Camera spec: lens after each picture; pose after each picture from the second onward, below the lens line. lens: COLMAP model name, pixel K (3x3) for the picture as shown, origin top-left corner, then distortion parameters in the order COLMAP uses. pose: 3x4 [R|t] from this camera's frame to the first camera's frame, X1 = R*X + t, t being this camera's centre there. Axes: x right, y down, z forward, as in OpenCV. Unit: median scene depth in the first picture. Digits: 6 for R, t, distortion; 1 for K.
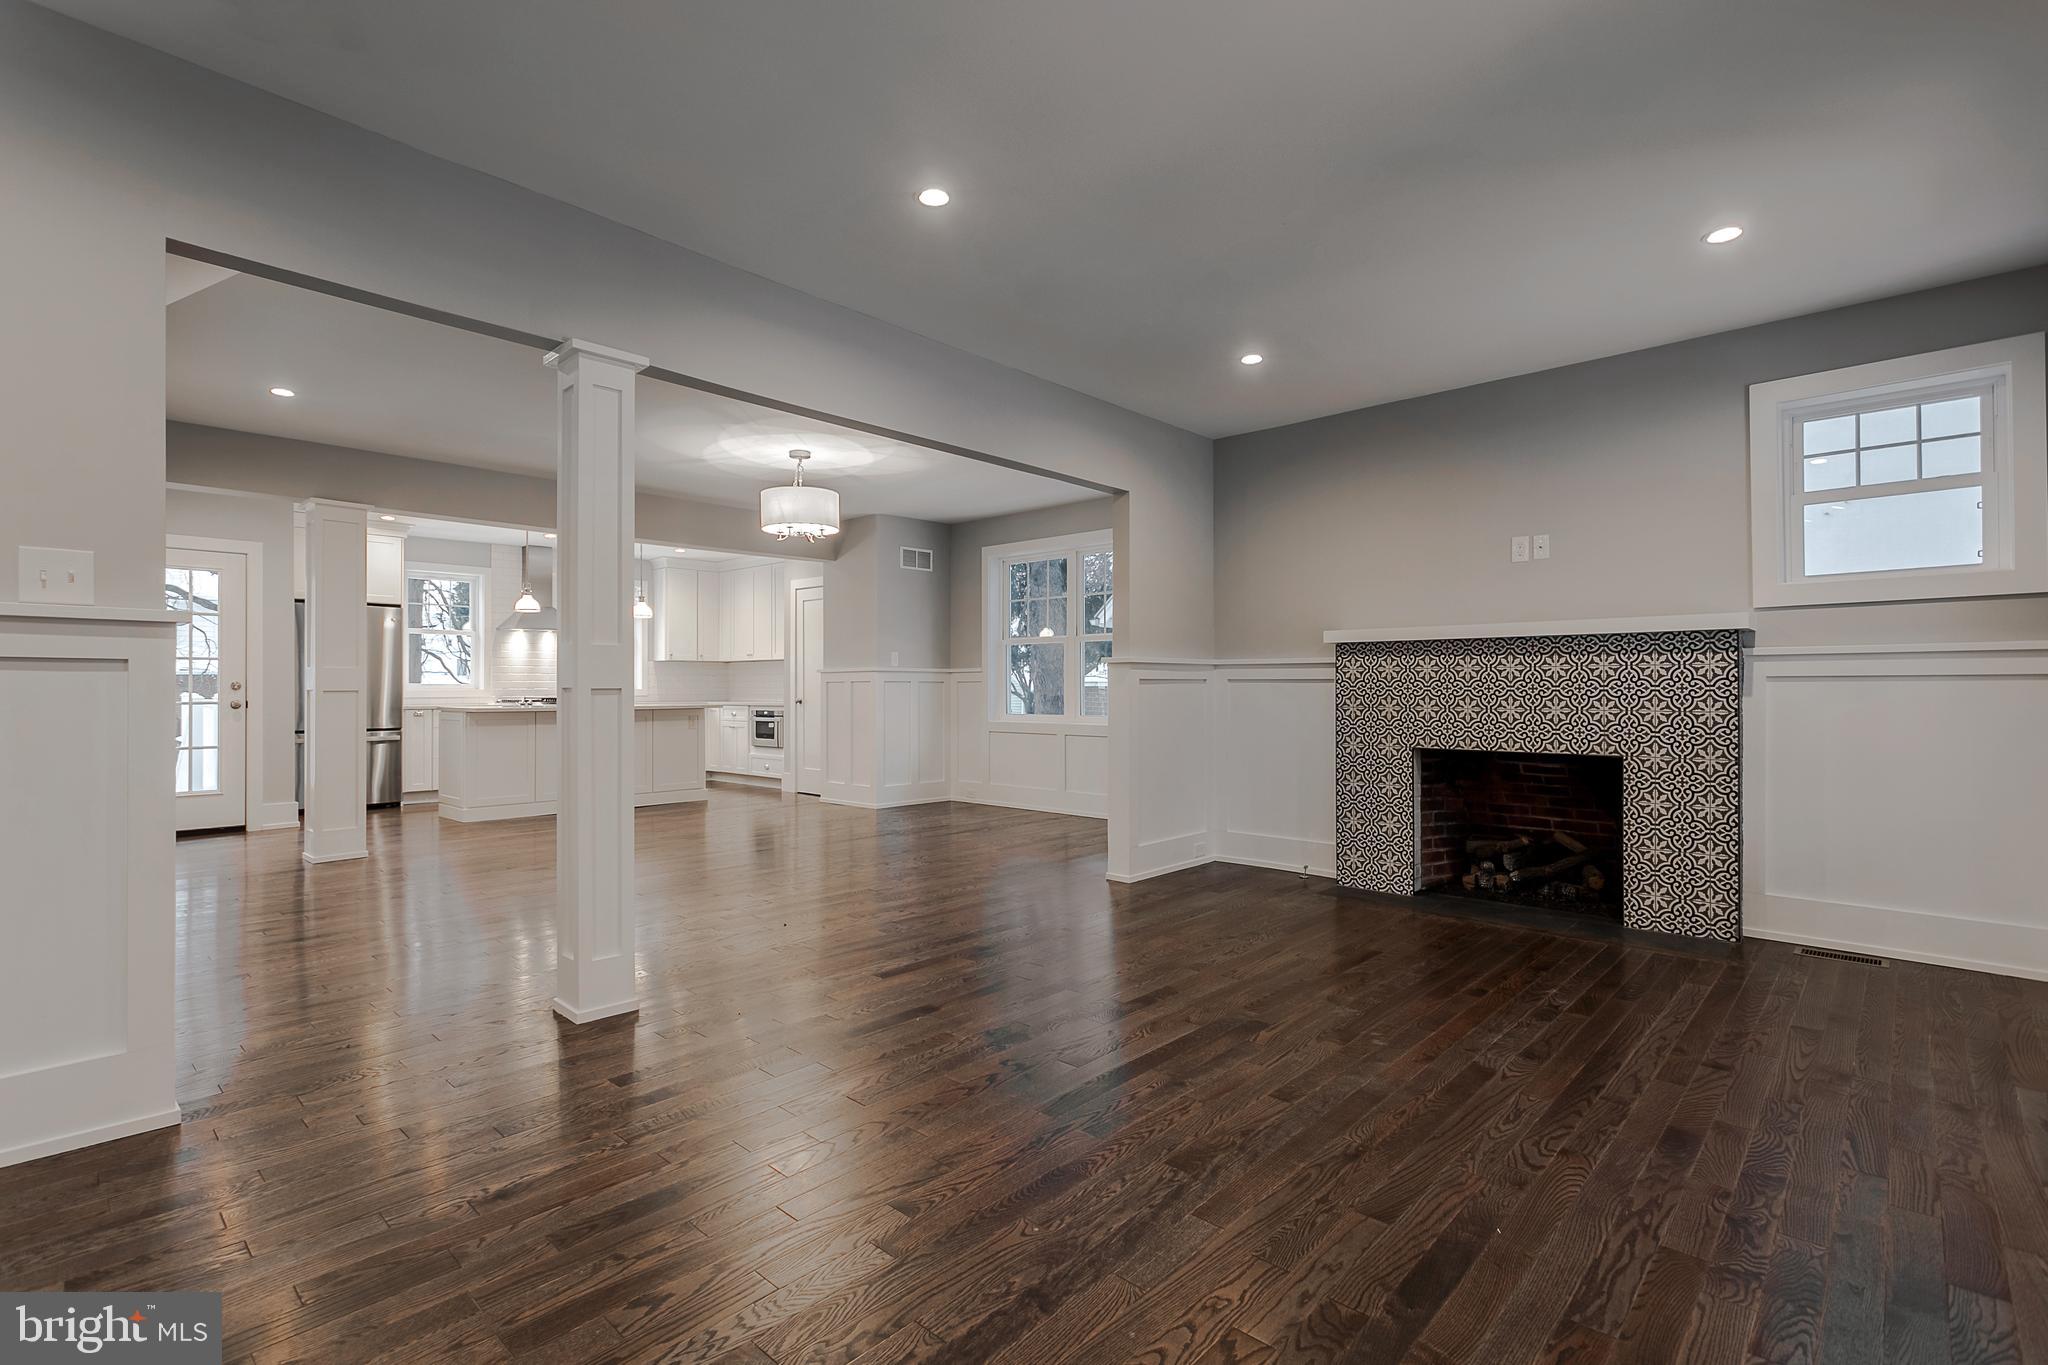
lens RADIAL K [[925.3, 0, 1023.6], [0, 925.3, 711.3], [0, 0, 1]] dist [0.002185, 0.000095]
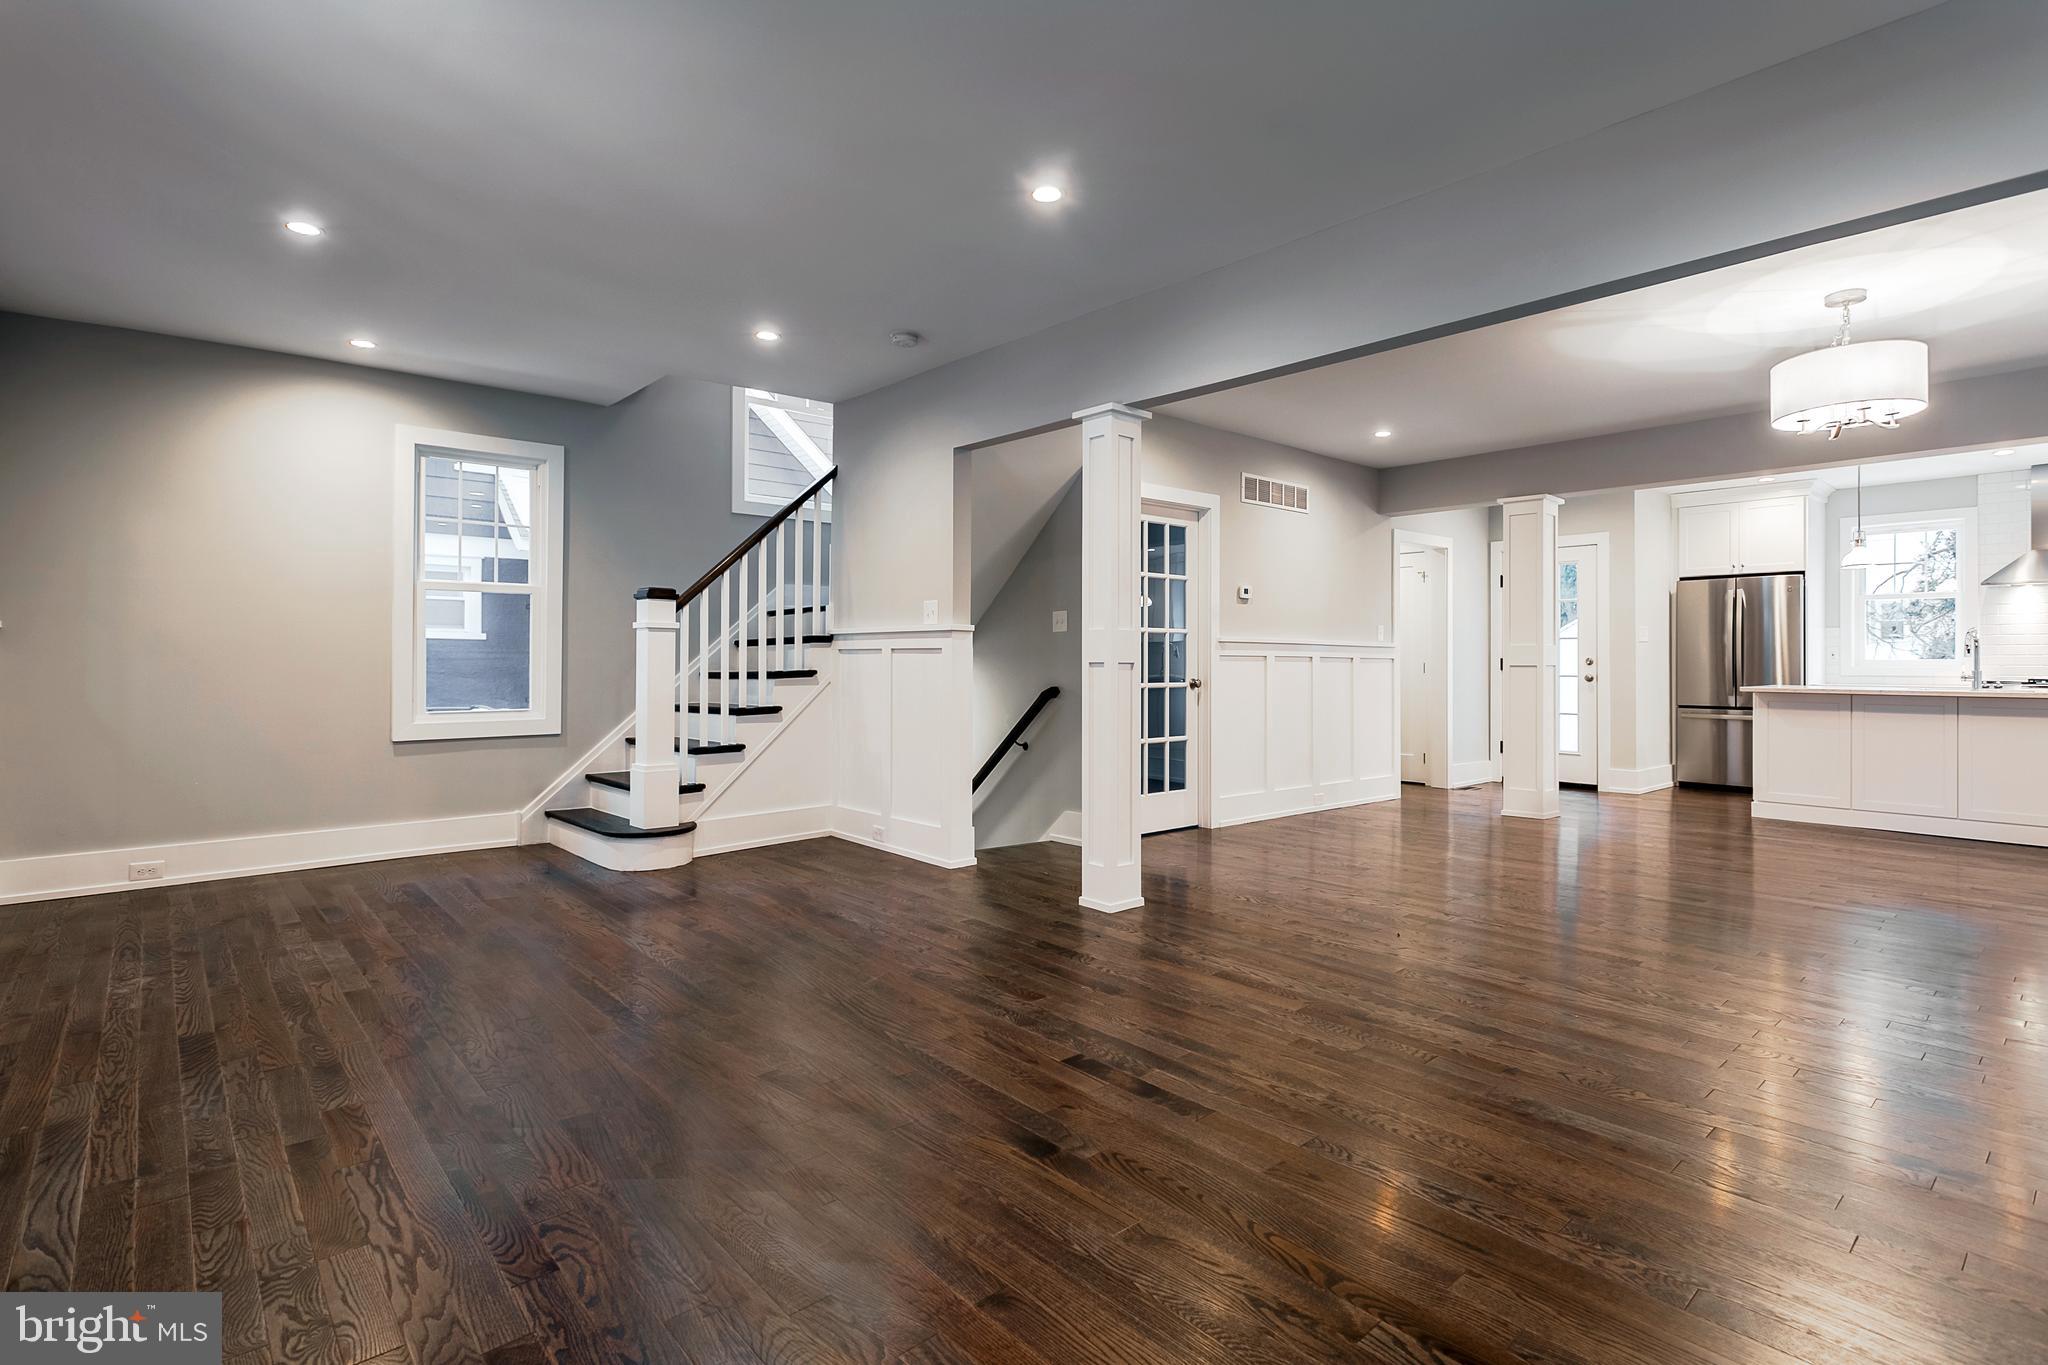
lens RADIAL K [[978.8, 0, 1039.0], [0, 978.8, 642.1], [0, 0, 1]] dist [-0.002842, -0.000248]
pose [[-0.074755, -0.019790, -0.997006, 1.549611], [-0.028403, 0.999440, -0.017709, -0.038285], [0.996797, 0.026994, -0.075275, 1.644233]]
